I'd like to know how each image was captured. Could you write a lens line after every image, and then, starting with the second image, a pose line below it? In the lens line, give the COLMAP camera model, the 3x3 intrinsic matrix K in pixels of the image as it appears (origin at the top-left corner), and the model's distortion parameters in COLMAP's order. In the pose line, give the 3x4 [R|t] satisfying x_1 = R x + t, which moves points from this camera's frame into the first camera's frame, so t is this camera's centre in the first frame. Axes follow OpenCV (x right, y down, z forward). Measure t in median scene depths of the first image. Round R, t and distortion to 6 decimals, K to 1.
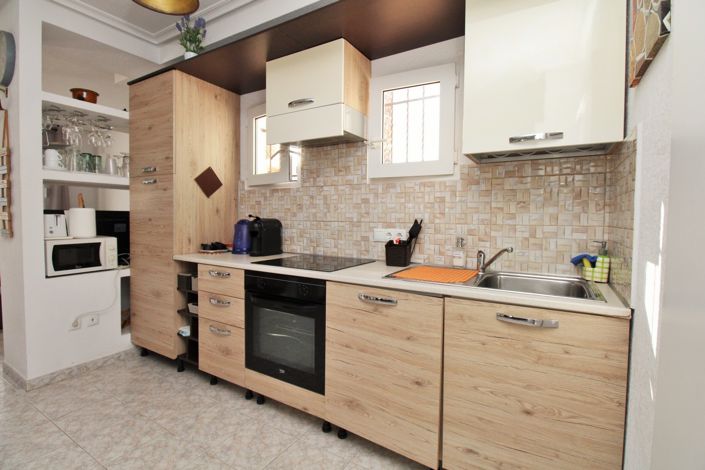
lens RADIAL K [[333.3, 0, 351.8], [0, 333.3, 233.4], [0, 0, 1]] dist [0.000821, -0.012063]
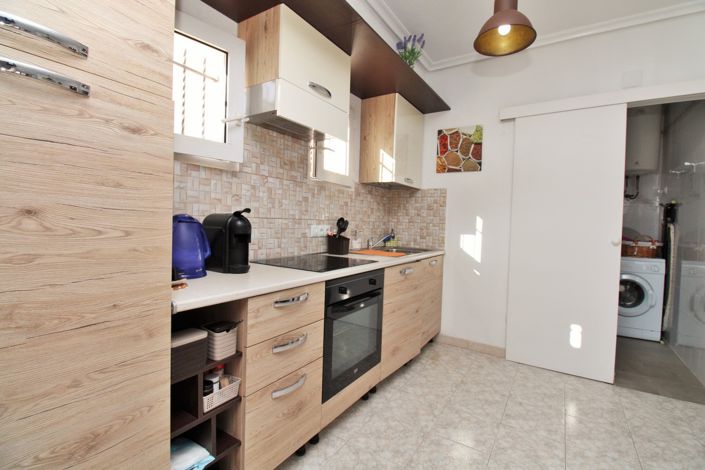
lens RADIAL K [[333.3, 0, 351.1], [0, 333.3, 233.2], [0, 0, 1]] dist [0.000821, -0.012063]
pose [[0.023902, -0.047802, 0.998571, -1.010232], [0.014519, 0.998767, 0.047464, -0.038586], [-0.999609, 0.013364, 0.024566, 0.837293]]
